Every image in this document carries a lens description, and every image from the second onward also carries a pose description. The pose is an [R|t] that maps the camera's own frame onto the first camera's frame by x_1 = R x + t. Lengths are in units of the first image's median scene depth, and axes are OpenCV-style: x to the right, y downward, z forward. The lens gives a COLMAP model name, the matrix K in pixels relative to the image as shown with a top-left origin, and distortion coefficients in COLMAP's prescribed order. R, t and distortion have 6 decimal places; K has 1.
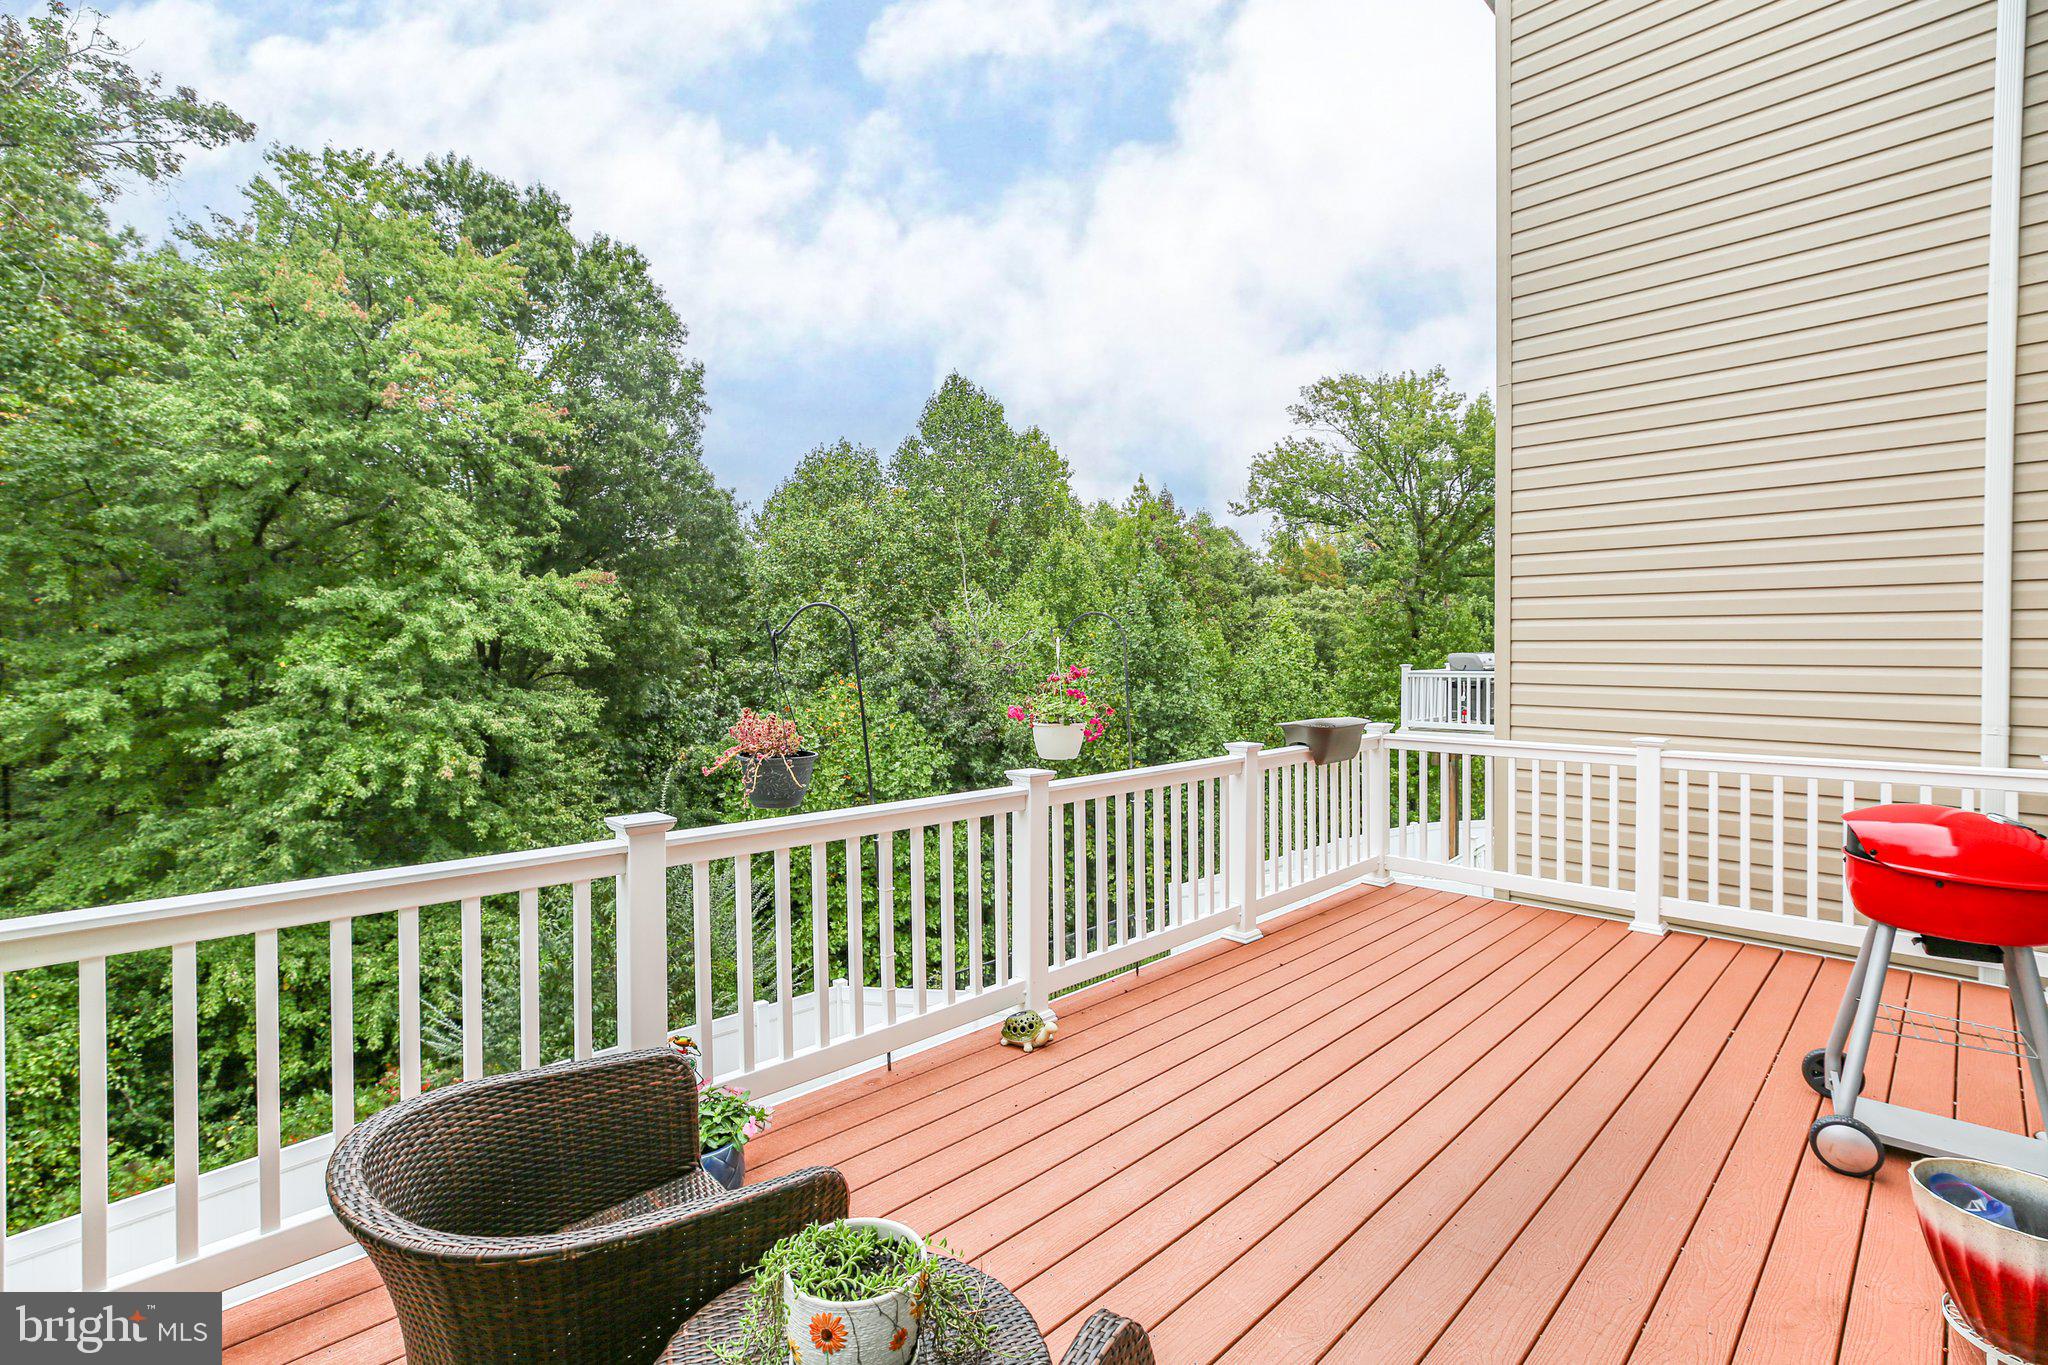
lens RADIAL K [[948.3, 0, 1027.8], [0, 948.3, 670.4], [0, 0, 1]] dist [-0.011085, 0.002530]
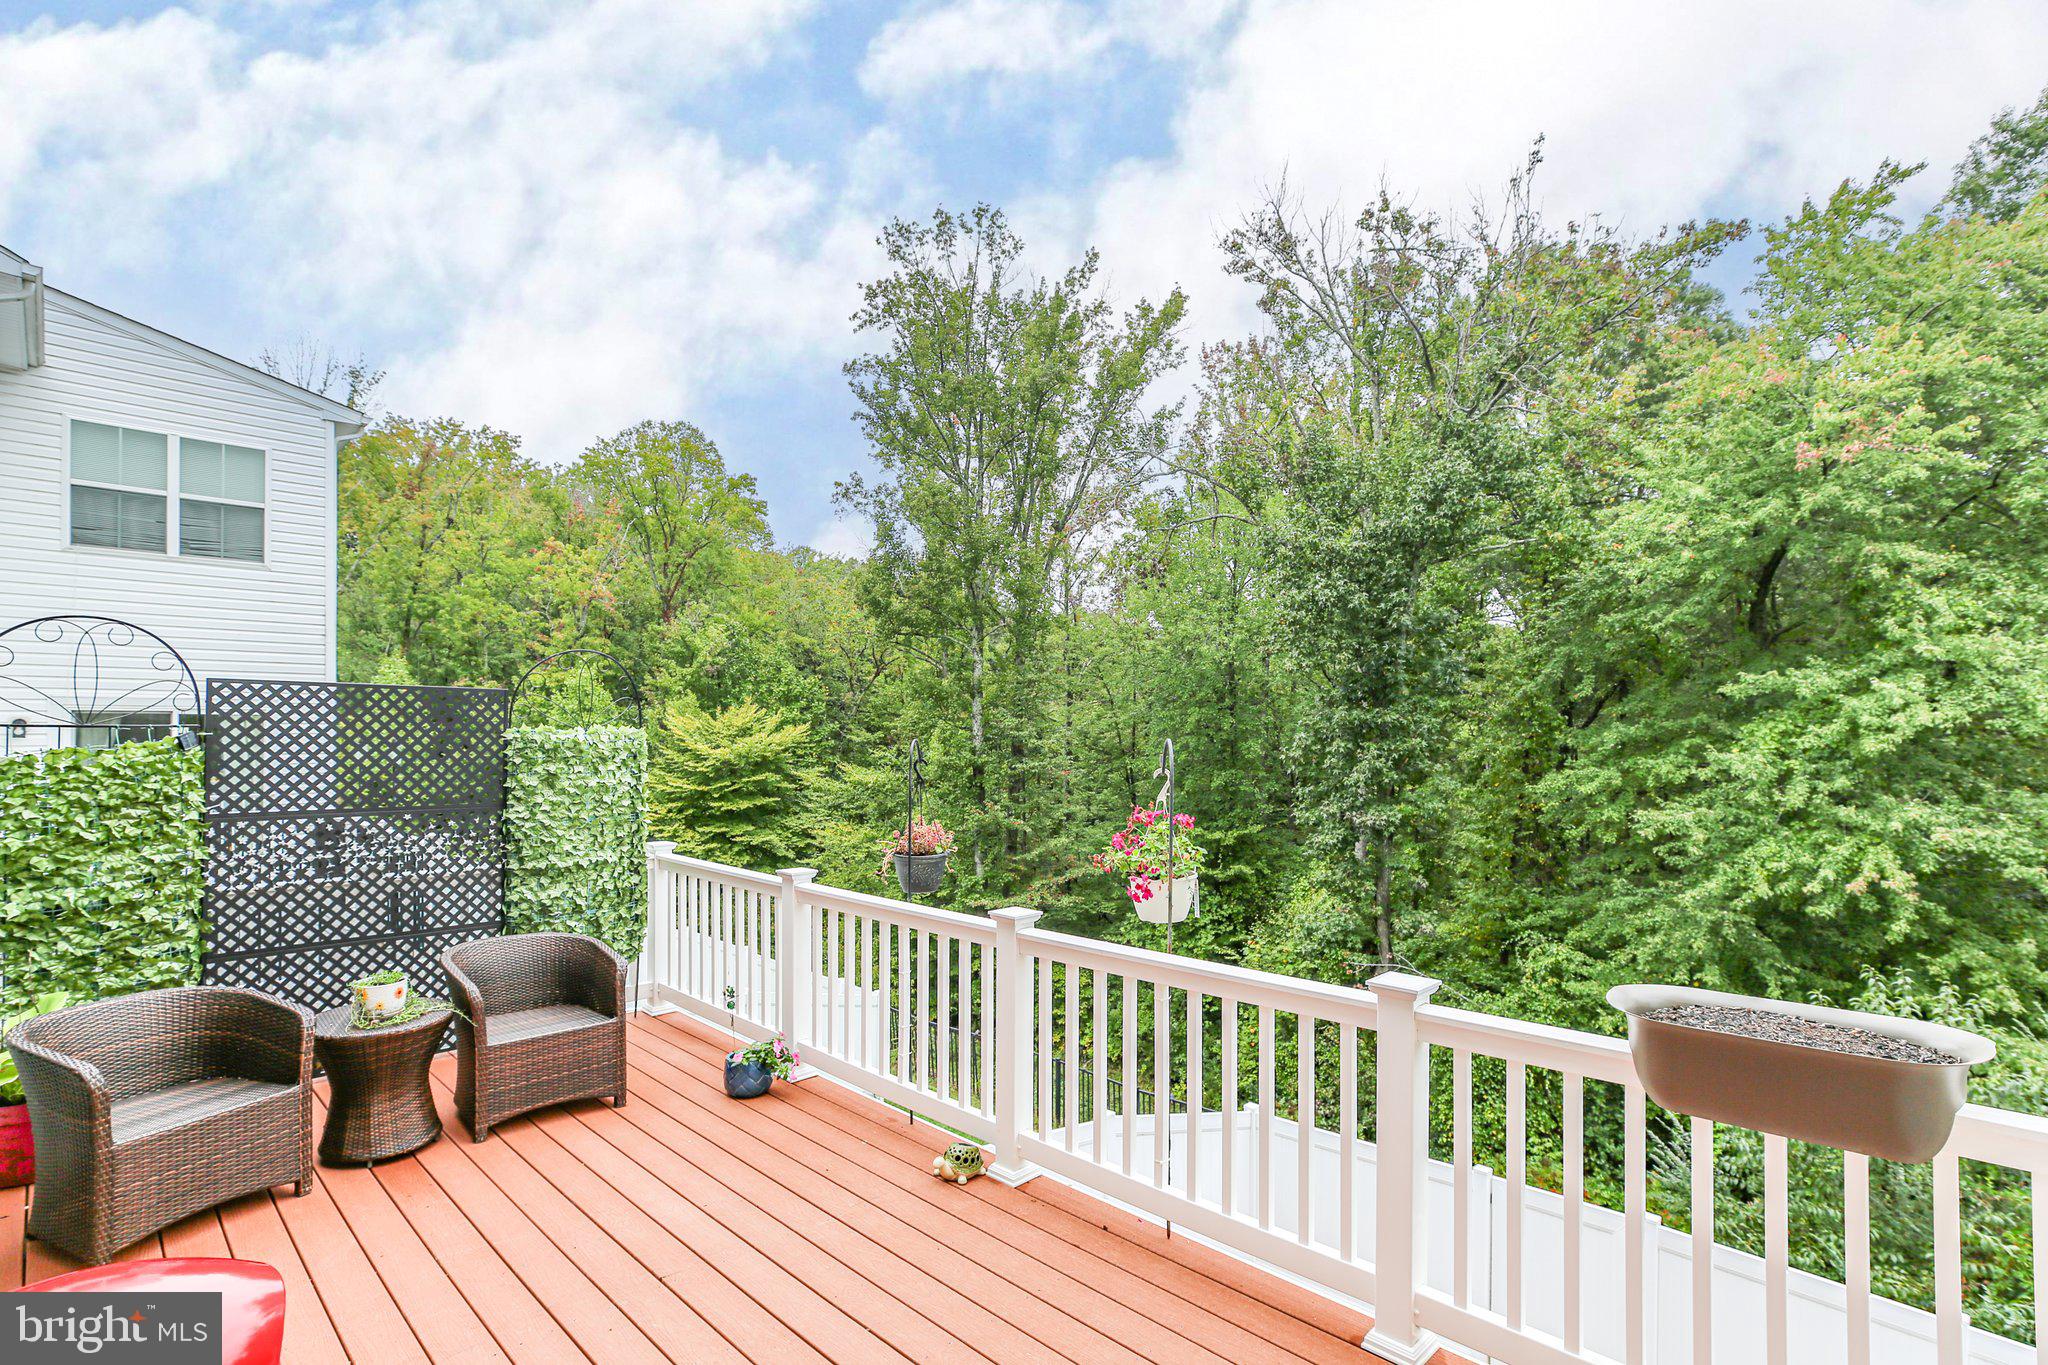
lens RADIAL K [[948.3, 0, 1009.0], [0, 948.3, 727.6], [0, 0, 1]] dist [-0.011085, 0.002530]
pose [[0.007367, -0.001010, -0.999972, 0.216567], [-0.024087, 0.999709, -0.001187, -0.012226], [0.999683, 0.024095, 0.007341, 0.233250]]
